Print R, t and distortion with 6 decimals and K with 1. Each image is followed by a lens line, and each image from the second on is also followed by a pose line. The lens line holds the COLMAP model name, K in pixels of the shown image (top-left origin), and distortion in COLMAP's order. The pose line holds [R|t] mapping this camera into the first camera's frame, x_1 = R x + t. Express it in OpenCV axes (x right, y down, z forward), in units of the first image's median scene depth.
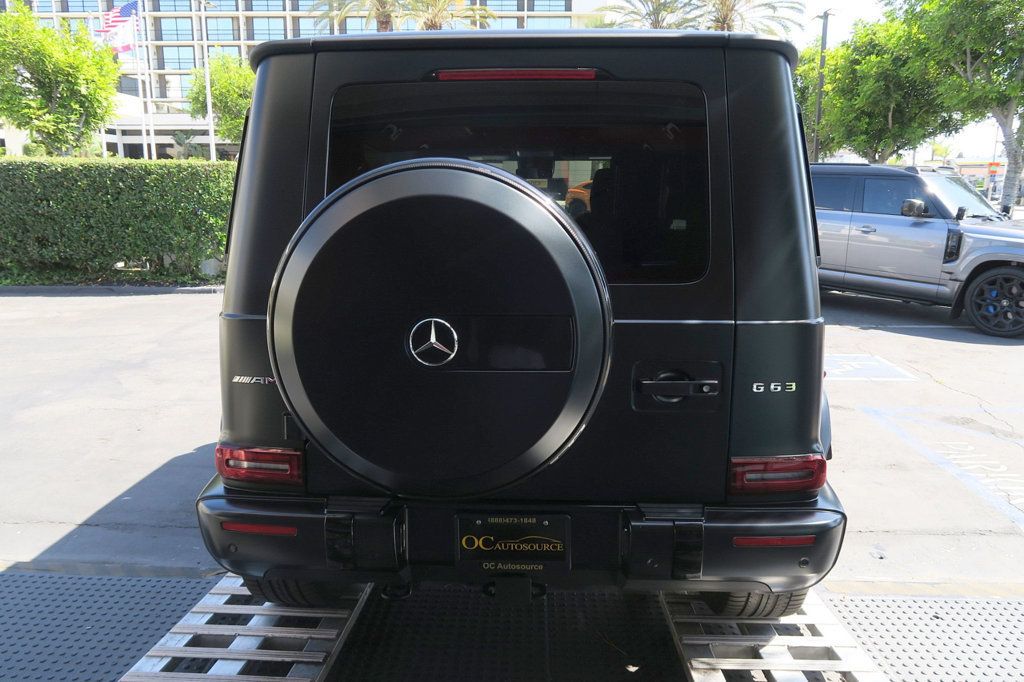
lens RADIAL K [[755.3, 0, 511.0], [0, 755.3, 341.1], [0, 0, 1]] dist [-0.009505, -0.002939]
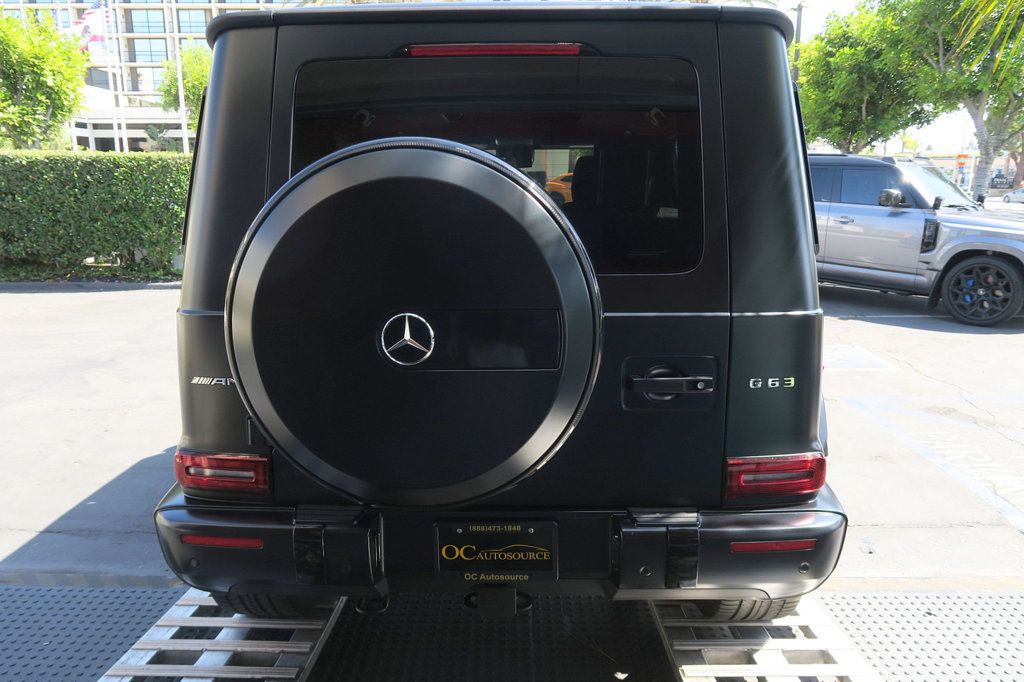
lens RADIAL K [[748.7, 0, 512.0], [0, 748.7, 341.0], [0, 0, 1]] dist [-0.010147, -0.000019]
pose [[0.999511, -0.009715, 0.029729, -0.002107], [0.009431, 0.999909, 0.009669, -0.002274], [-0.029820, -0.009384, 0.999511, 0.052412]]
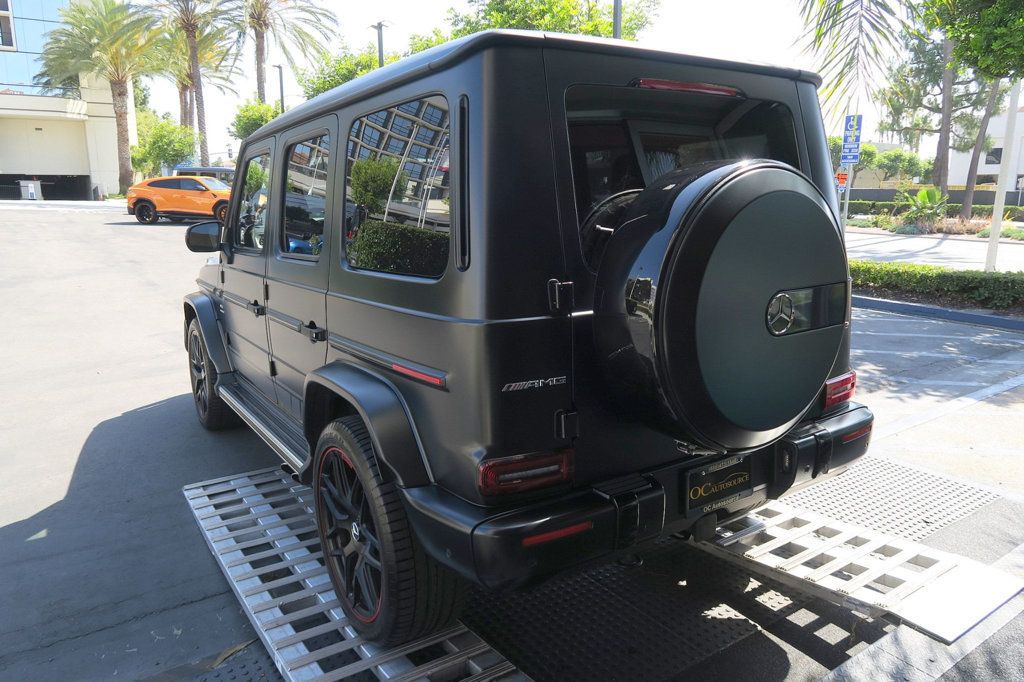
lens RADIAL K [[748.7, 0, 512.0], [0, 748.7, 341.0], [0, 0, 1]] dist [-0.010147, -0.000019]
pose [[0.787868, -0.128532, 0.602282, -0.662760], [0.125442, 0.990969, 0.047386, -0.036818], [-0.602934, 0.038217, 0.796875, 0.179843]]
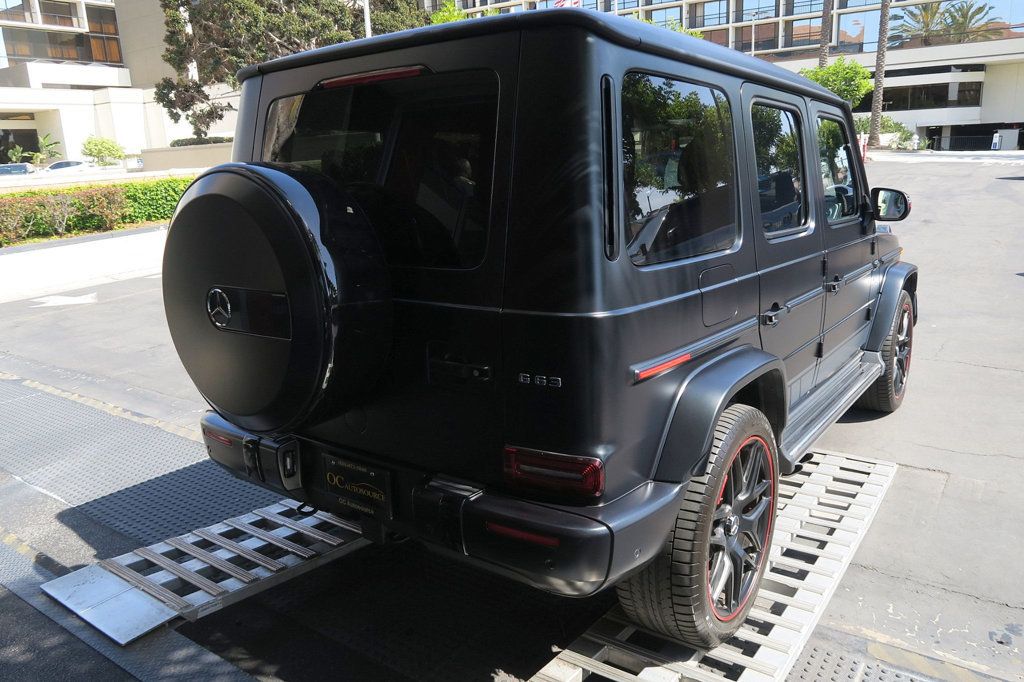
lens RADIAL K [[748.7, 0, 512.0], [0, 748.7, 341.0], [0, 0, 1]] dist [-0.010147, -0.000019]
pose [[0.827790, 0.091136, -0.553586, 0.588689], [-0.076391, 0.995838, 0.049715, -0.024030], [0.555813, 0.001136, 0.831307, 0.118566]]
